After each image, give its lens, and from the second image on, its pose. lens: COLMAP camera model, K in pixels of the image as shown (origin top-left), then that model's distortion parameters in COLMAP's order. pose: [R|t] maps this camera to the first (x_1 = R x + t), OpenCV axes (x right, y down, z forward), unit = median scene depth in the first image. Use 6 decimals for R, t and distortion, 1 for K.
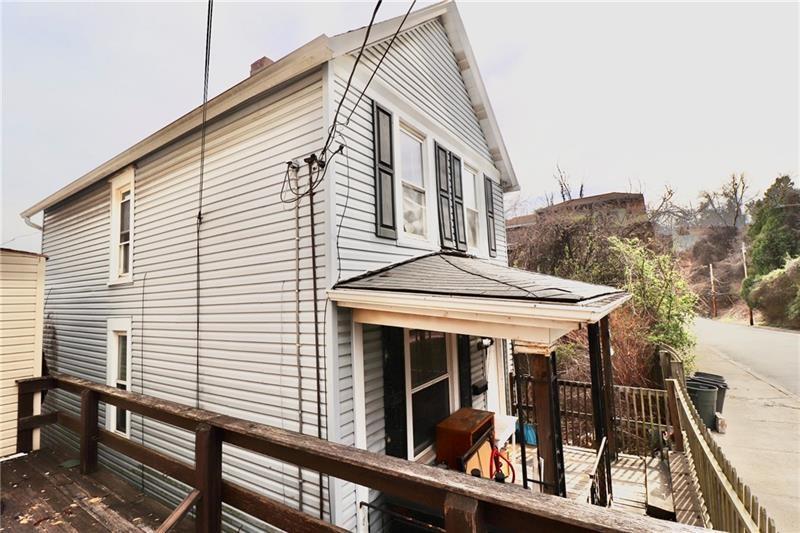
lens RADIAL K [[370.7, 0, 403.2], [0, 370.7, 262.9], [0, 0, 1]] dist [0.000572, -0.014107]
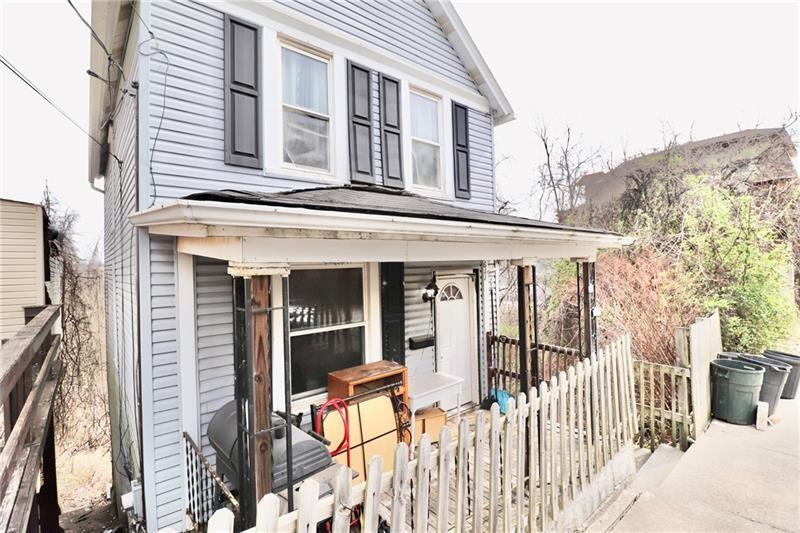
lens RADIAL K [[370.7, 0, 403.2], [0, 370.7, 262.9], [0, 0, 1]] dist [0.000572, -0.014107]
pose [[0.959793, 0.009921, -0.280533, 0.481467], [0.014322, 0.996343, 0.084235, 0.080067], [0.280343, -0.084866, 0.956141, 0.170838]]
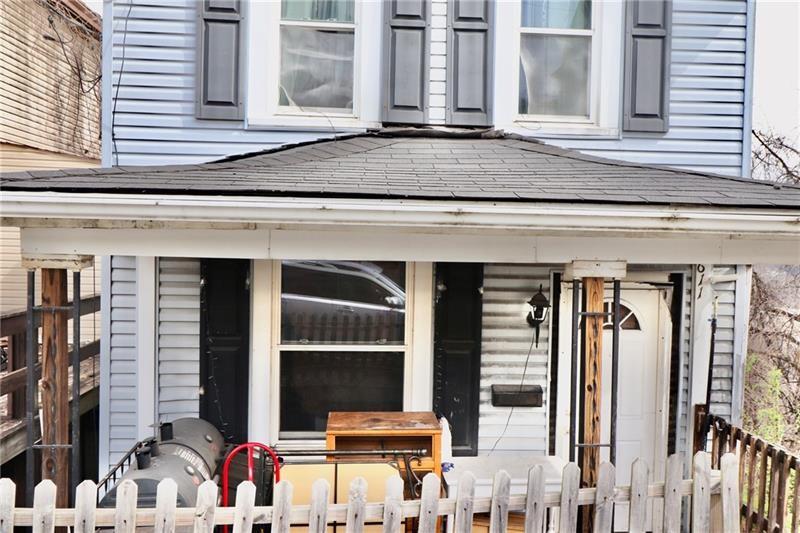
lens RADIAL K [[634.0, 0, 400.0], [0, 634.0, 266.5], [0, 0, 1]] dist [0.010476, 0.002552]
pose [[0.601040, 0.079411, -0.795264, 0.918117], [0.026425, 0.992533, 0.119080, 0.059397], [0.798782, -0.092587, 0.594453, 0.431779]]
